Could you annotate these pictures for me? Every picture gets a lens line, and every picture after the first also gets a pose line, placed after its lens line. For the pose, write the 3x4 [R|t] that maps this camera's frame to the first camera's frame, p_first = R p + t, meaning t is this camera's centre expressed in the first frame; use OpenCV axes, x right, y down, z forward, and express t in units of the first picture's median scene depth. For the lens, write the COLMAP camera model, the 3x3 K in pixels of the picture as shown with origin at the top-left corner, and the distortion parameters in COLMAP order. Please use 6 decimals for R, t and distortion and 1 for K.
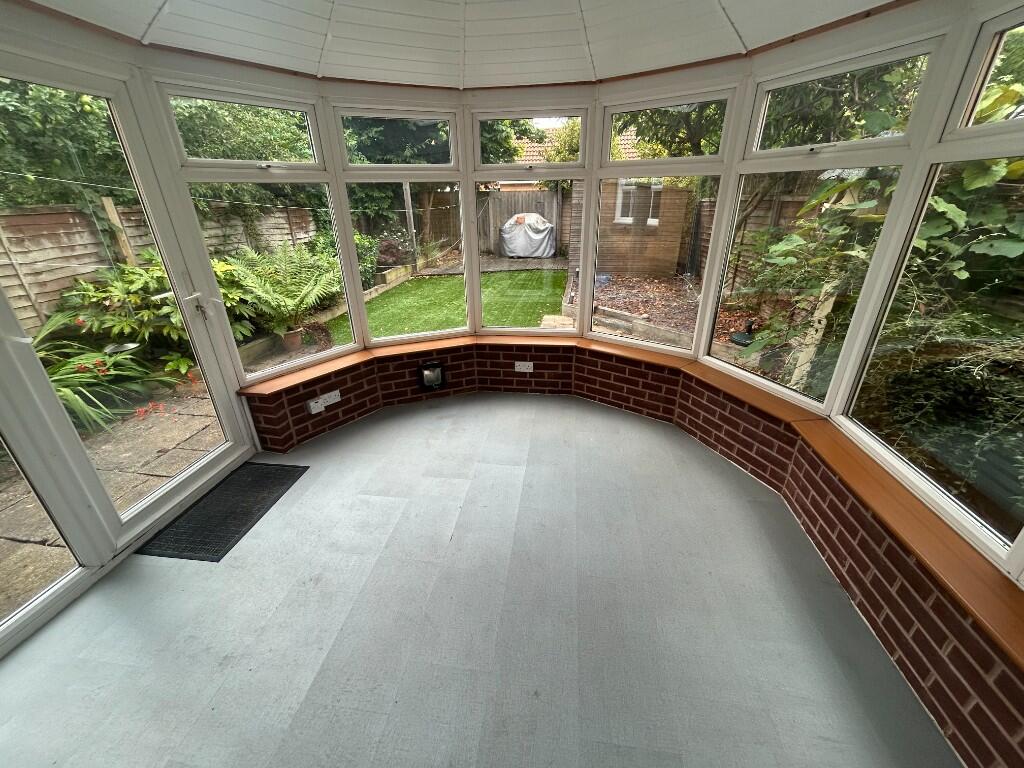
lens RADIAL K [[414.5, 0, 513.7], [0, 414.5, 385.9], [0, 0, 1]] dist [-0.003729, 0.000845]
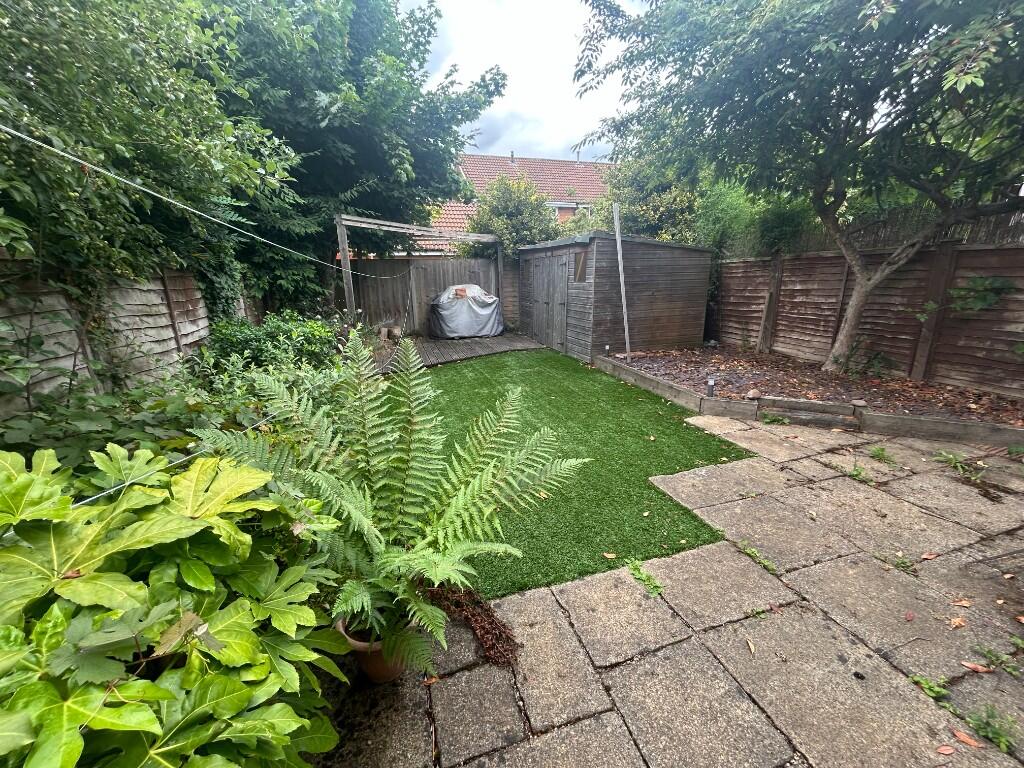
lens RADIAL K [[414.5, 0, 509.1], [0, 414.5, 383.5], [0, 0, 1]] dist [-0.003729, 0.000845]
pose [[0.899471, -0.121460, 0.419761, -0.255213], [0.193179, 0.972155, -0.132649, -0.109749], [-0.391961, 0.200403, 0.897889, 0.289913]]
